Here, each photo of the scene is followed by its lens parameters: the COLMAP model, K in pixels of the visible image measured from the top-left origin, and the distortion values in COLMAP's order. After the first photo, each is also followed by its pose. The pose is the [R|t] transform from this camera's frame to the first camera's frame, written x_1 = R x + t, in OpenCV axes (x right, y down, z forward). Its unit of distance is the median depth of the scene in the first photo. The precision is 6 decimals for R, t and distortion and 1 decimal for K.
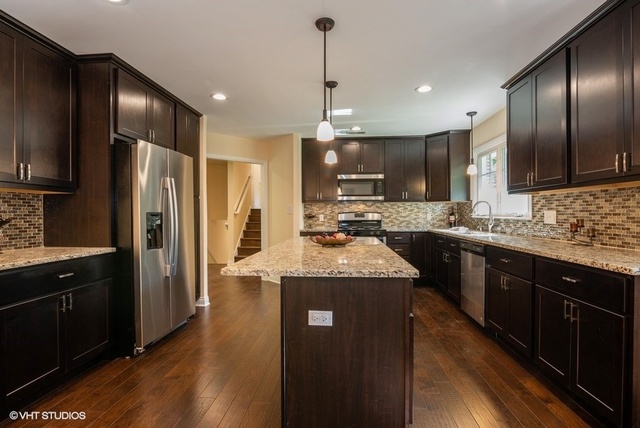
lens RADIAL K [[331.6, 0, 319.8], [0, 331.6, 214.3], [0, 0, 1]] dist [0.000142, 0.000001]
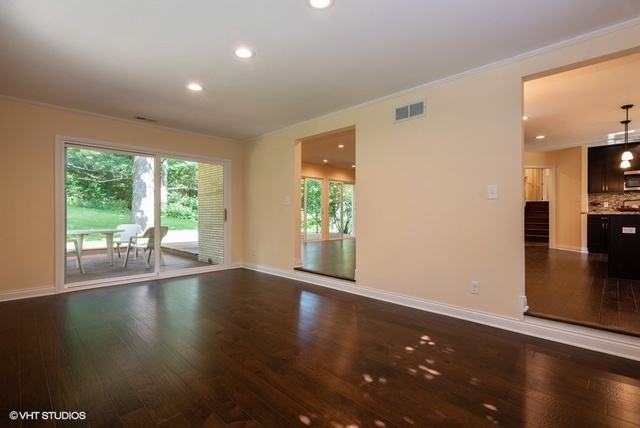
lens RADIAL K [[305.6, 0, 319.2], [0, 305.6, 213.8], [0, 0, 1]] dist [-0.001394, 0.000667]
pose [[0.766400, 0.002096, -0.642360, -0.093314], [-0.004088, 0.999990, -0.001614, 0.055749], [0.642351, 0.003863, 0.766401, -0.700658]]
